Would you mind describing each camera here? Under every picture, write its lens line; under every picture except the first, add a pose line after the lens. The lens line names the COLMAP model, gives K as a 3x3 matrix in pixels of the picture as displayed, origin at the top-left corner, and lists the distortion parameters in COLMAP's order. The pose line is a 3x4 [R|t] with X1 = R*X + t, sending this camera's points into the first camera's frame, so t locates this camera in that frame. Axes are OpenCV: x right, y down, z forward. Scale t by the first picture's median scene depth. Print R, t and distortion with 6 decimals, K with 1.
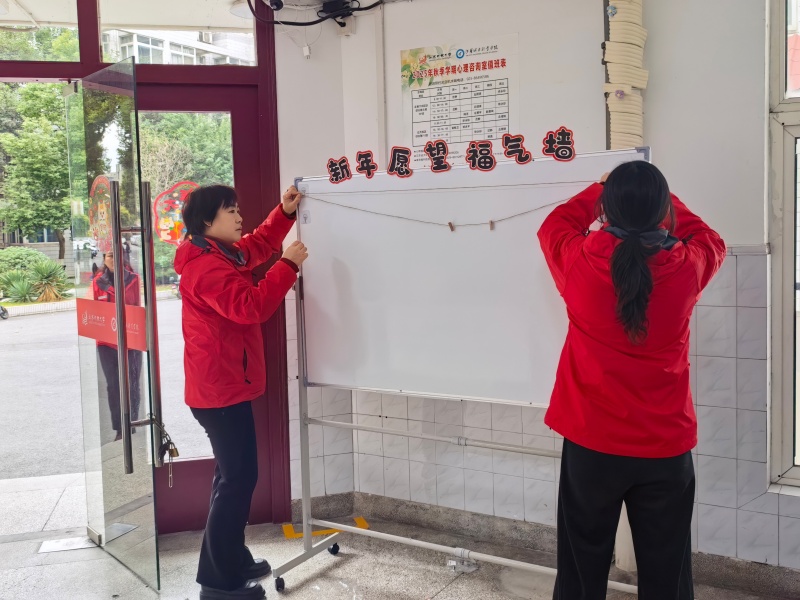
lens RADIAL K [[813.8, 0, 398.4], [0, 813.8, 297.7], [0, 0, 1]] dist [0.021836, 0.000000]
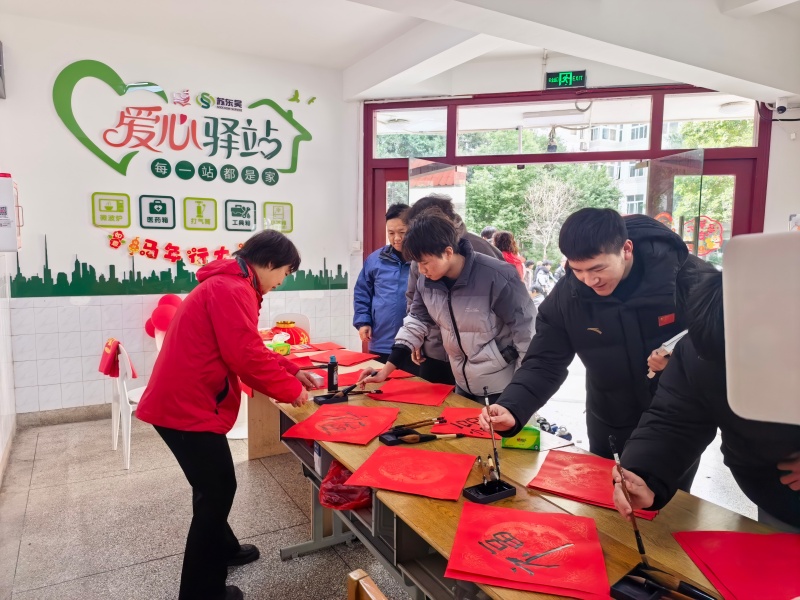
lens RADIAL K [[569.7, 0, 396.9], [0, 569.7, 301.1], [0, 0, 1]] dist [0.014463, -0.023920]
pose [[0.873262, 0.083761, -0.479997, -0.228802], [-0.075429, 0.996477, 0.036661, 0.040302], [0.481376, 0.004191, 0.876504, -0.363886]]
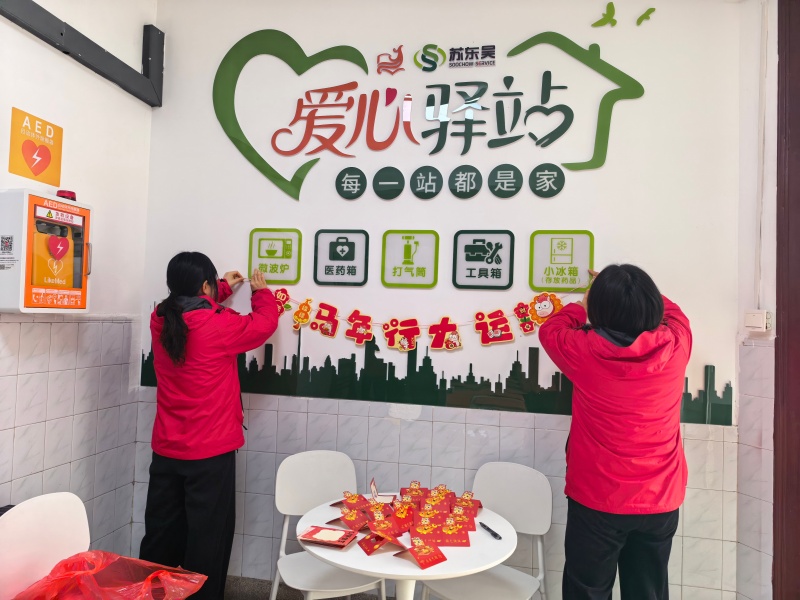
lens RADIAL K [[569.7, 0, 398.9], [0, 569.7, 307.3], [0, 0, 1]] dist [0.014463, -0.023920]
pose [[0.327826, 0.011916, -0.944663, -0.568123], [-0.122462, 0.992020, -0.029984, 0.009716], [0.936767, 0.125515, 0.326669, 0.279551]]
